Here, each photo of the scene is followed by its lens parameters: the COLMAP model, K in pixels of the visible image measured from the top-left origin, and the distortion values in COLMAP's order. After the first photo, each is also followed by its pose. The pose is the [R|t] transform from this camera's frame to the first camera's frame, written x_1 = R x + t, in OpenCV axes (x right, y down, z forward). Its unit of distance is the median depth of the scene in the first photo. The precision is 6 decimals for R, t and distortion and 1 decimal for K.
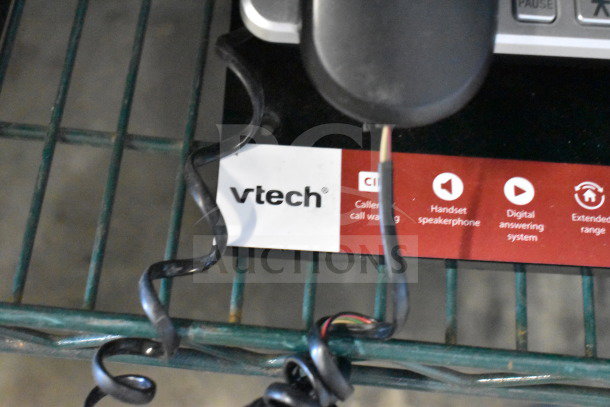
lens RADIAL K [[928.9, 0, 305.0], [0, 928.9, 203.5], [0, 0, 1]] dist [-0.028926, -0.043296]
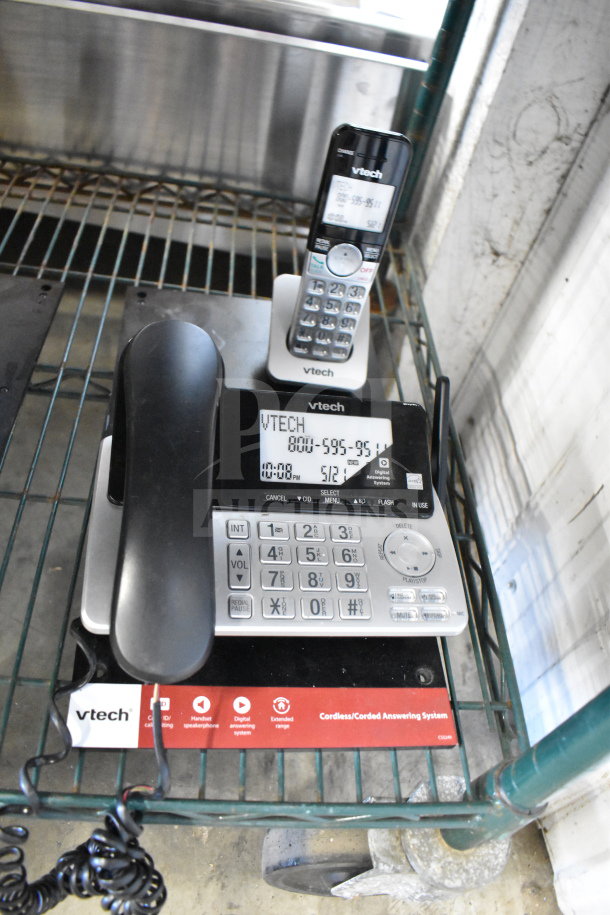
lens RADIAL K [[702.3, 0, 305.0], [0, 702.3, 457.5], [0, 0, 1]] dist [-0.100201, 0.010899]
pose [[0.984744, 0.007659, 0.173839, 0.117221], [0.037003, 0.966964, -0.252213, -0.137658], [-0.170028, 0.254798, 0.951929, -0.430686]]
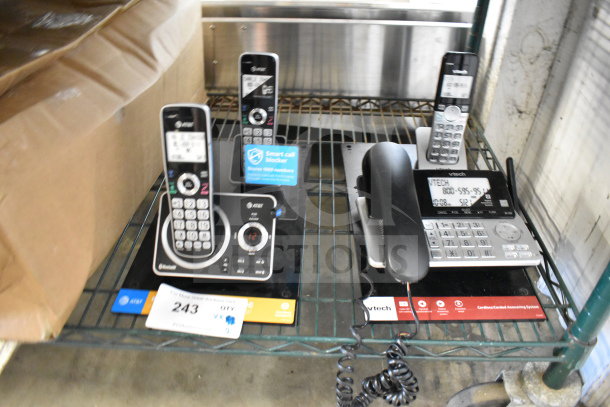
lens RADIAL K [[468.2, 0, 305.0], [0, 468.2, 203.5], [0, 0, 1]] dist [-0.100201, 0.010899]
pose [[0.998226, -0.059332, 0.004898, -0.324649], [0.055340, 0.894439, -0.443753, 0.446797], [0.021948, 0.443237, 0.896136, -0.943412]]
